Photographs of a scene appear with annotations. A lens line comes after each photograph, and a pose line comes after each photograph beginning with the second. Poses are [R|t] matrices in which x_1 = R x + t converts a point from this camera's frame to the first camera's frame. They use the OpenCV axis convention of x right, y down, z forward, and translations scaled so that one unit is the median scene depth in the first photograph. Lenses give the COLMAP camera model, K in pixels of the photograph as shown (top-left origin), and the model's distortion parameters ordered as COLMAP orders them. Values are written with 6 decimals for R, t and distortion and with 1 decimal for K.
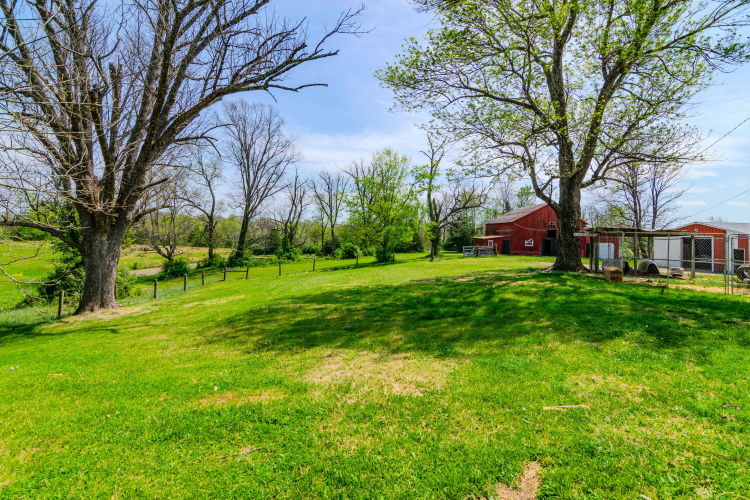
lens RADIAL K [[369.4, 0, 373.8], [0, 369.4, 236.2], [0, 0, 1]] dist [-0.001638, -0.000152]
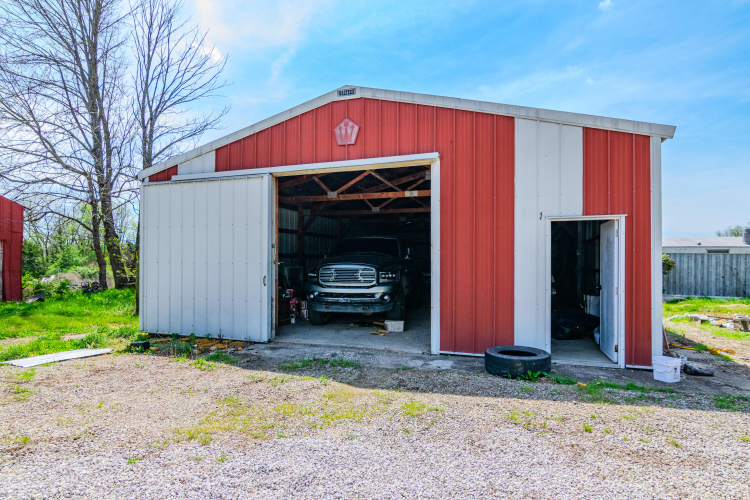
lens RADIAL K [[410.2, 0, 376.3], [0, 410.2, 261.1], [0, 0, 1]] dist [-0.006091, -0.001301]
pose [[0.398322, -0.017736, 0.917074, 0.496499], [0.008439, 0.999842, 0.015671, 0.033703], [-0.917207, 0.001497, 0.398409, 0.654552]]
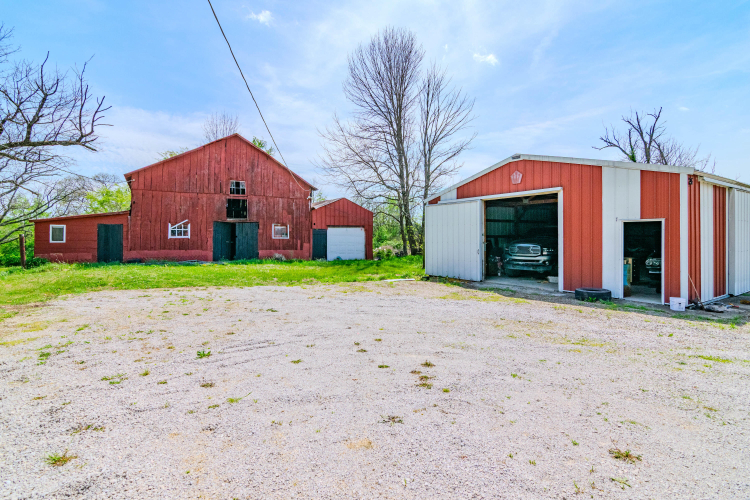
lens RADIAL K [[369.4, 0, 373.8], [0, 369.4, 236.2], [0, 0, 1]] dist [-0.001638, -0.000152]
pose [[0.874130, -0.025462, 0.485024, 0.406836], [0.024377, 0.999666, 0.008546, 0.026270], [-0.485080, 0.004353, 0.874459, 0.537372]]
